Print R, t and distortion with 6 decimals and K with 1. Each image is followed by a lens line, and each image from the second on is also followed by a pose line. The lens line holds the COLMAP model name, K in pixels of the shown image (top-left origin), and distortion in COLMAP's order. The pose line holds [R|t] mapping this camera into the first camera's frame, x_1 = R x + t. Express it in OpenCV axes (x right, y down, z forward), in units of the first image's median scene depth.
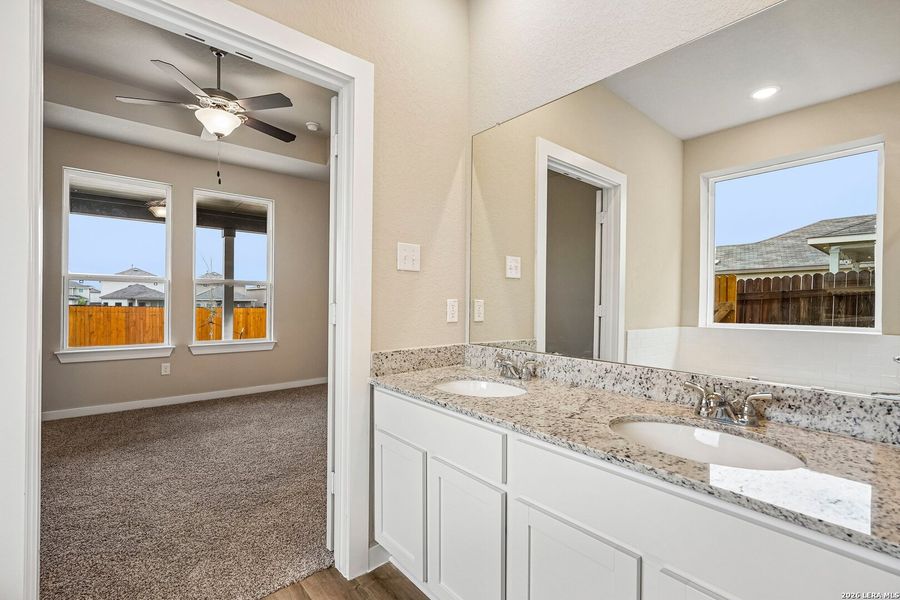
lens RADIAL K [[396.1, 0, 446.4], [0, 396.1, 302.0], [0, 0, 1]] dist [-0.014148, 0.007013]
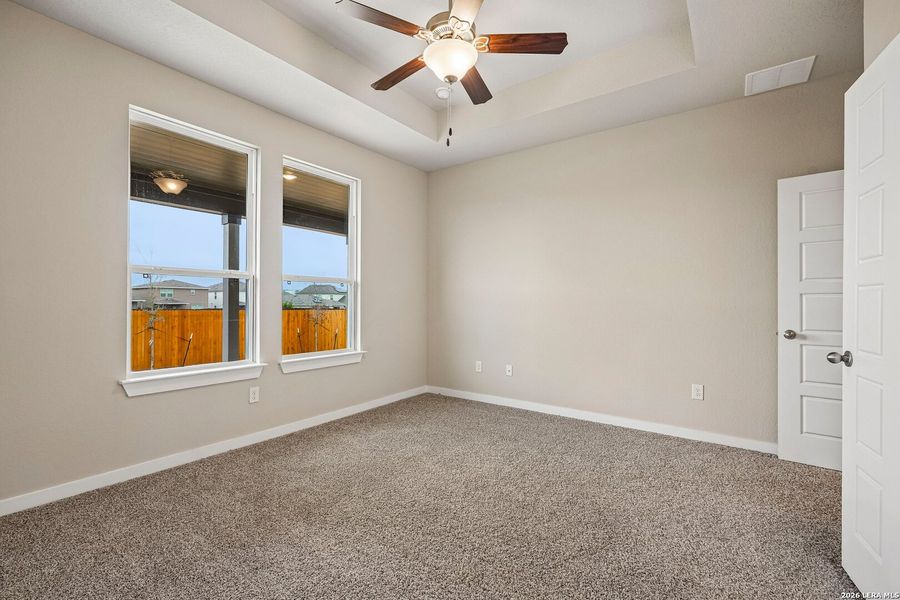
lens RADIAL K [[396.1, 0, 446.4], [0, 396.1, 302.0], [0, 0, 1]] dist [-0.014148, 0.007013]
pose [[0.974914, -0.004399, 0.222539, -0.280288], [0.004196, 0.999990, 0.001385, -0.002392], [-0.222543, -0.000416, 0.974923, 0.104413]]
